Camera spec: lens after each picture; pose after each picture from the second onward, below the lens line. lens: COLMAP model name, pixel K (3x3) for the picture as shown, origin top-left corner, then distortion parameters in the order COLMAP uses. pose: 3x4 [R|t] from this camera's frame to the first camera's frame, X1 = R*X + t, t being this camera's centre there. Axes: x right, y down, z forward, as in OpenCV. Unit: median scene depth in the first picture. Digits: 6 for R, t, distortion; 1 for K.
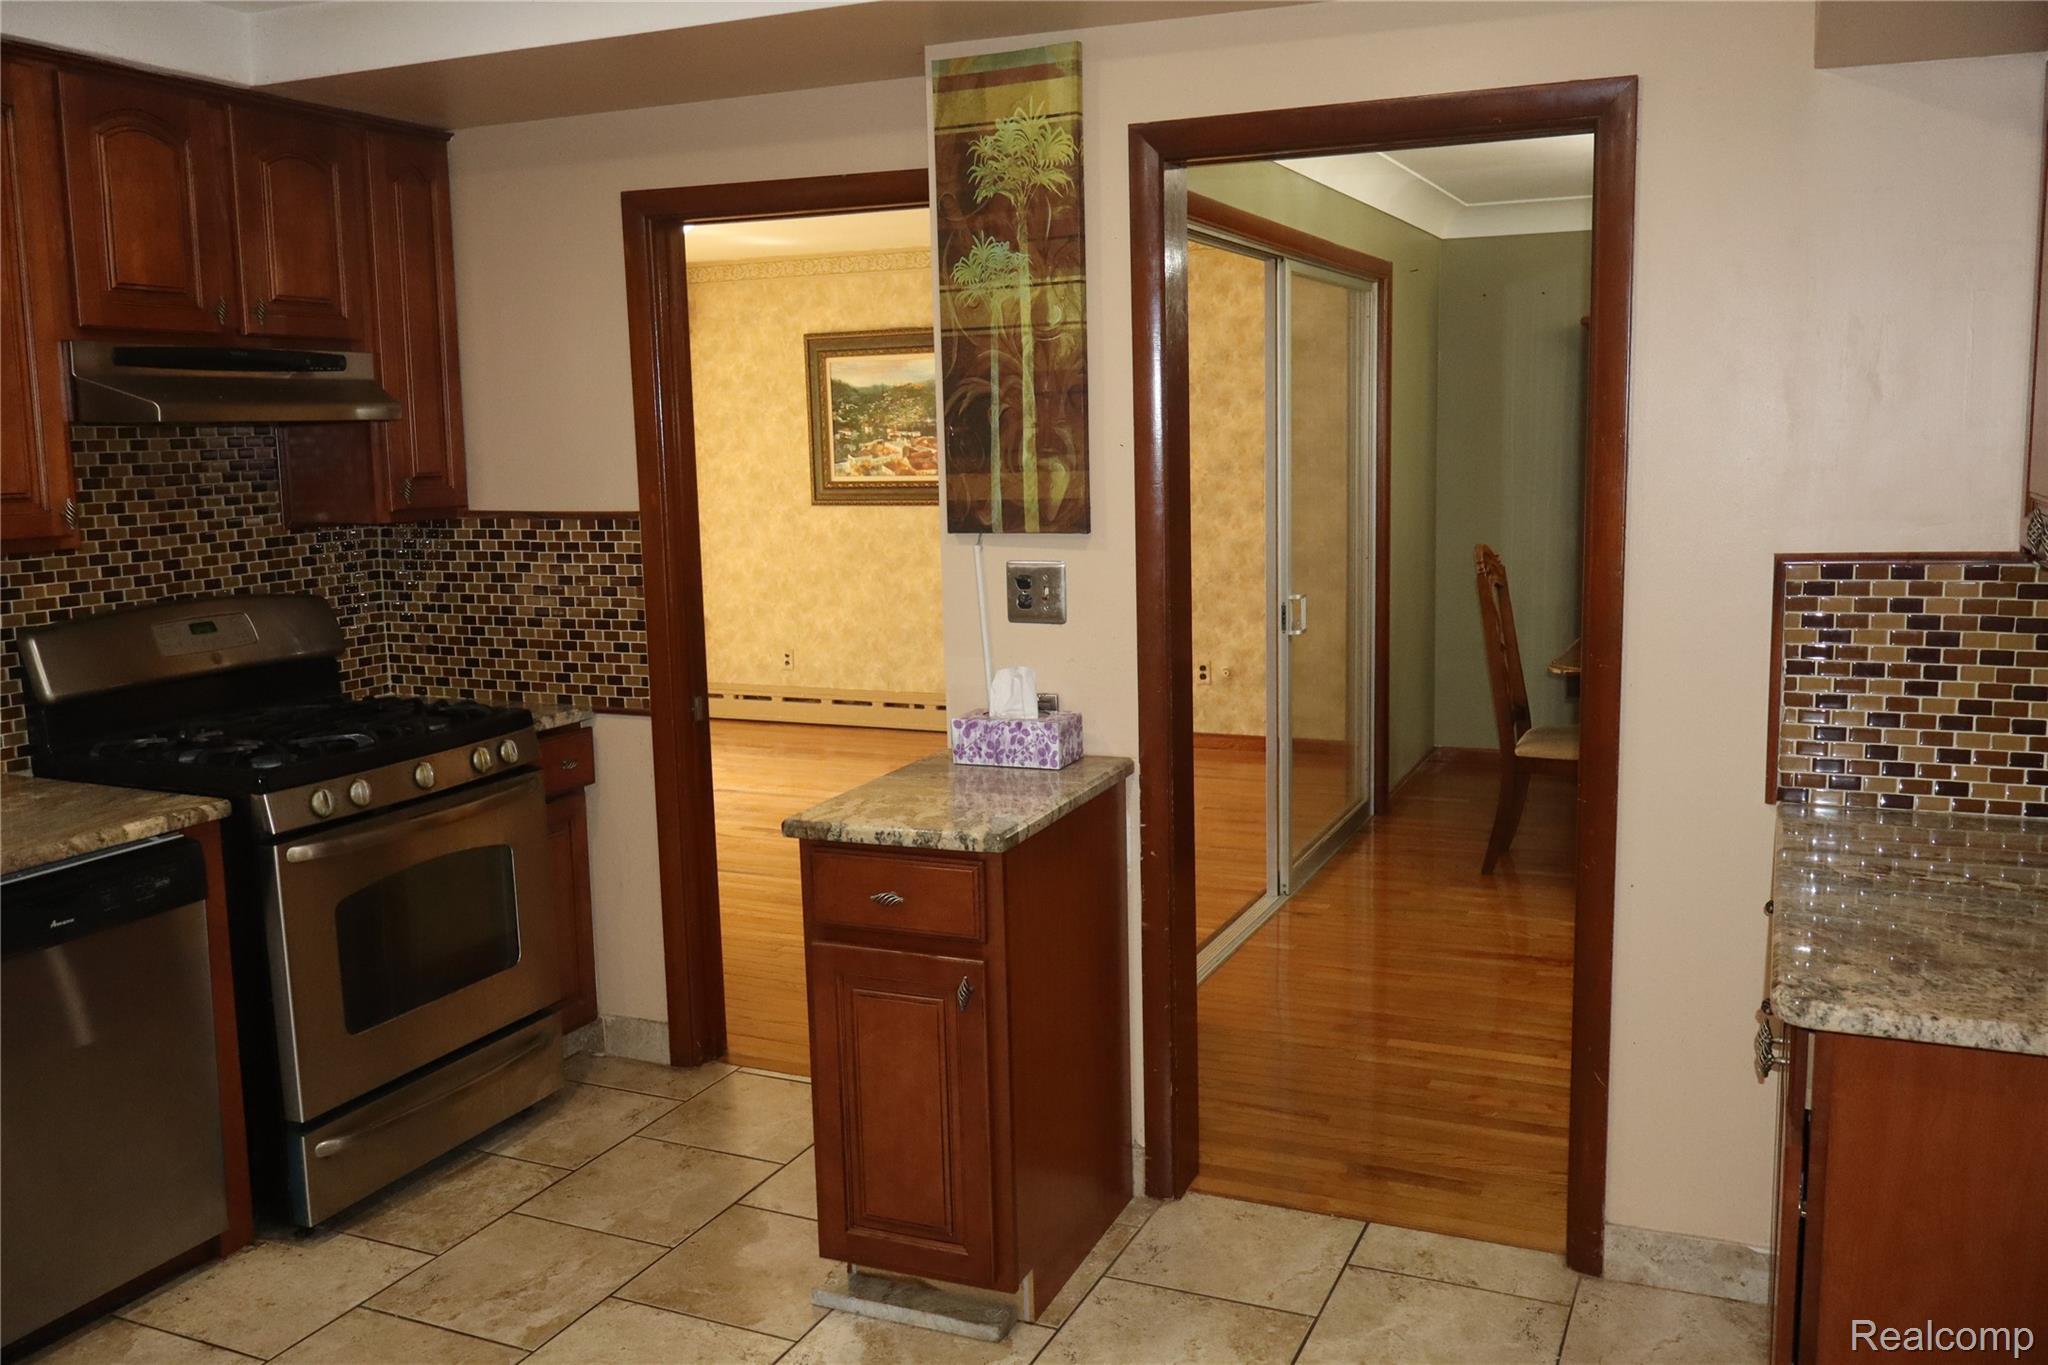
lens RADIAL K [[1703.4, 0, 1033.8], [0, 1703.4, 681.7], [0, 0, 1]] dist [-0.009411, 0.000997]
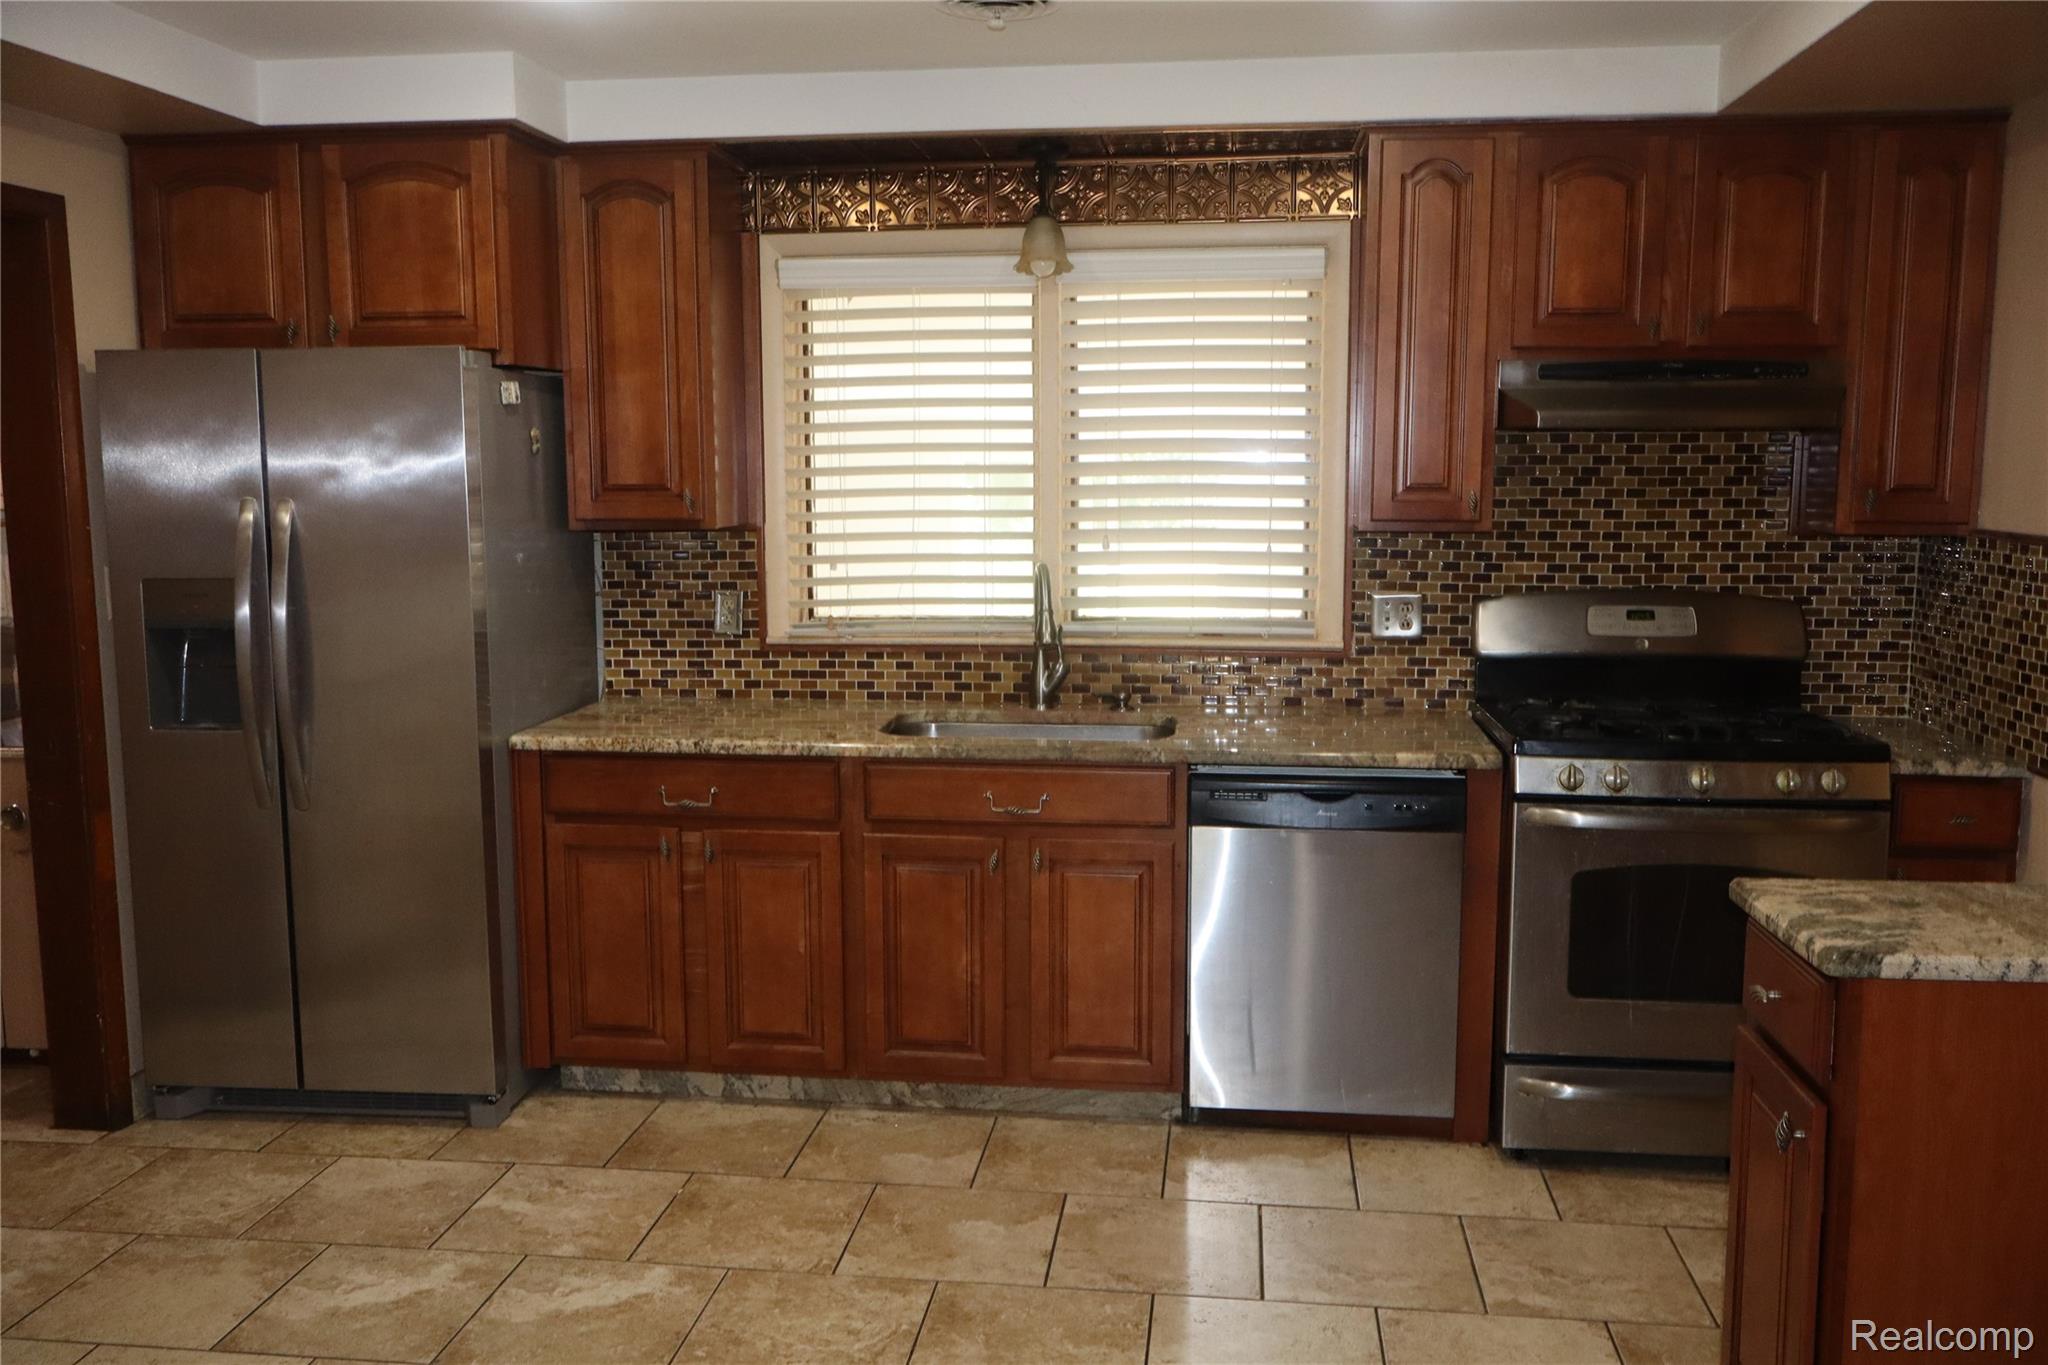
lens RADIAL K [[1703.4, 0, 1025.7], [0, 1703.4, 684.0], [0, 0, 1]] dist [-0.009411, 0.000997]
pose [[0.287487, 0.145077, -0.946733, 0.490823], [-0.145948, 0.983554, 0.106400, -0.051572], [0.946599, 0.107586, 0.303932, 0.320162]]
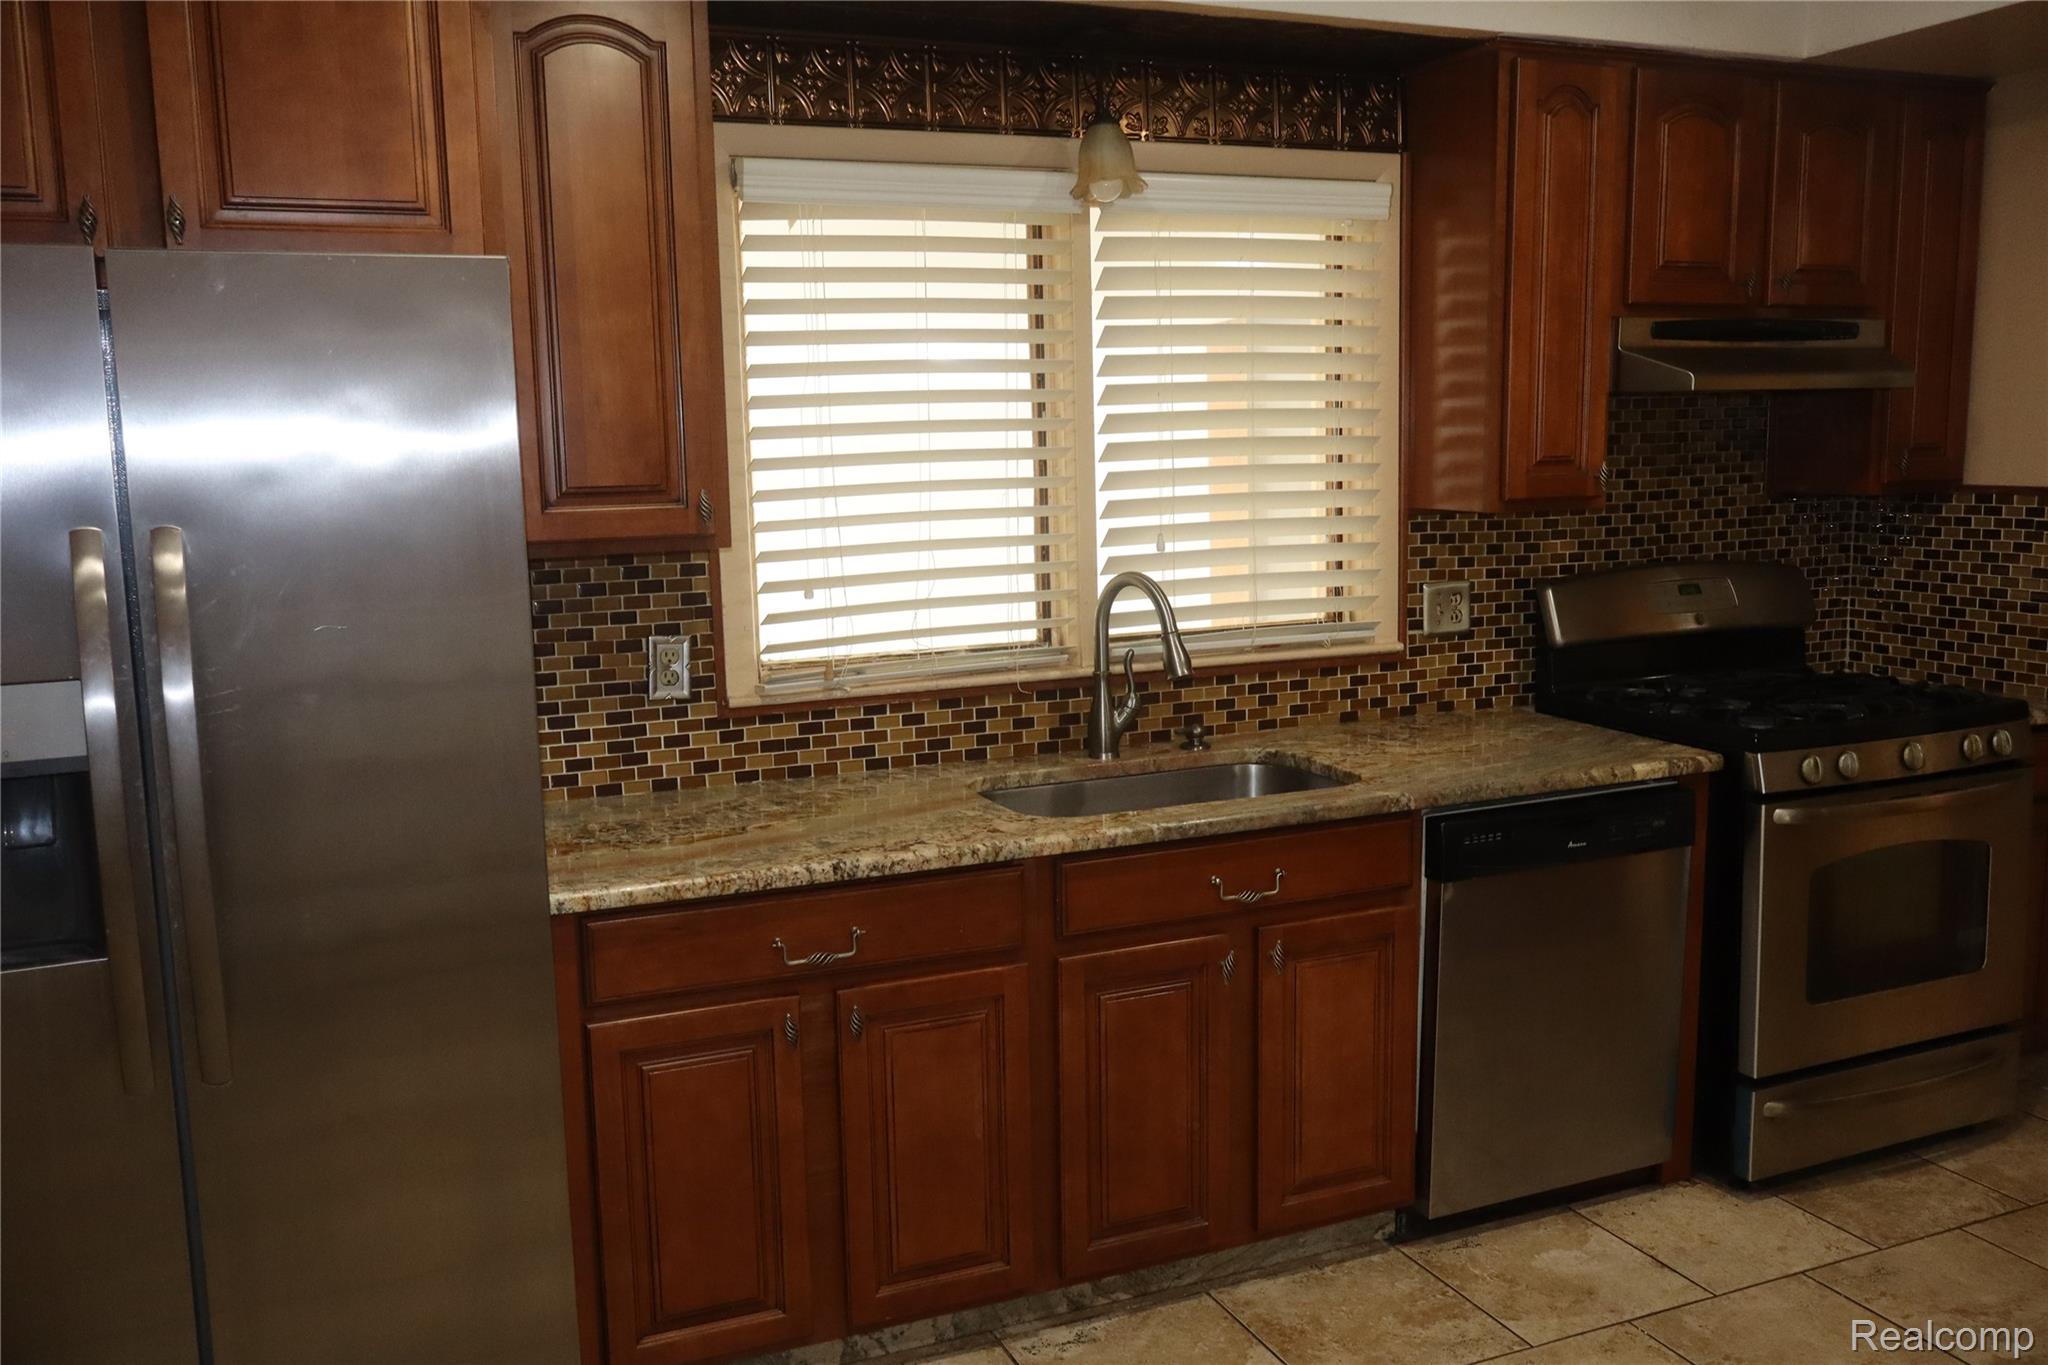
lens RADIAL K [[1703.4, 0, 1016.7], [0, 1703.4, 682.6], [0, 0, 1]] dist [-0.009411, 0.000997]
pose [[0.730140, 0.098293, -0.676190, -0.085326], [-0.092250, 0.994719, 0.044986, 0.018133], [0.677041, 0.029532, 0.735352, -0.053502]]
